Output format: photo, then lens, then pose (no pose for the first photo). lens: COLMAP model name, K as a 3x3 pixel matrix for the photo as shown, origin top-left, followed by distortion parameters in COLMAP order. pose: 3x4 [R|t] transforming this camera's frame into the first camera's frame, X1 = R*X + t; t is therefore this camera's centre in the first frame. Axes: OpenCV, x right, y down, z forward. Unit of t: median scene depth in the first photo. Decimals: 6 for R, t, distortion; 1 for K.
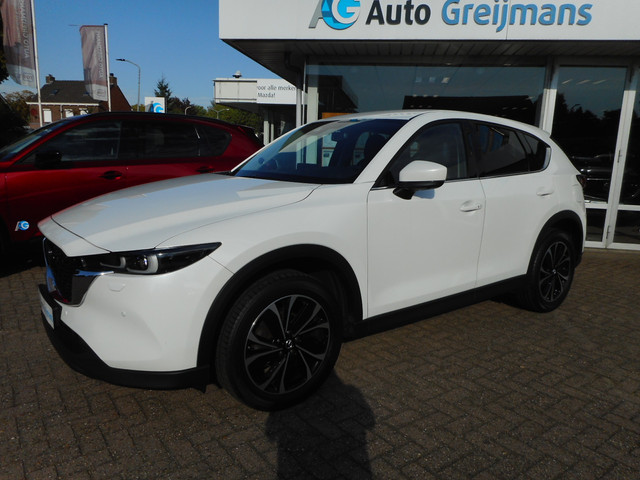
lens RADIAL K [[473.4, 0, 325.6], [0, 473.4, 239.2], [0, 0, 1]] dist [-0.005208, -0.003272]
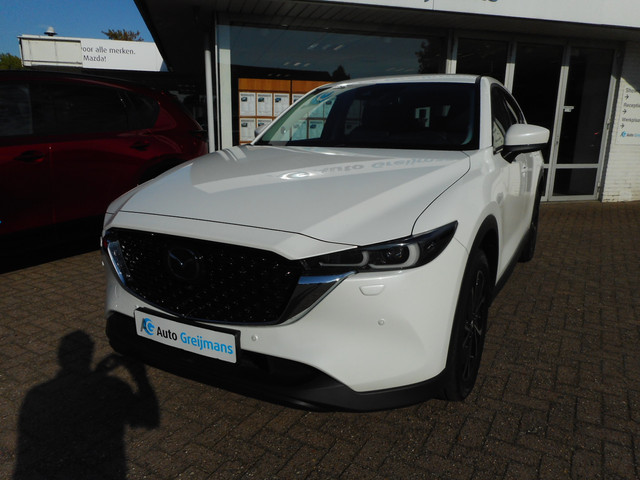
lens RADIAL K [[473.4, 0, 325.6], [0, 473.4, 239.2], [0, 0, 1]] dist [-0.005208, -0.003272]
pose [[0.915150, -0.111073, 0.387509, -0.479958], [0.089138, 0.993253, 0.074188, -0.028318], [-0.393135, -0.033351, 0.918876, 0.186303]]
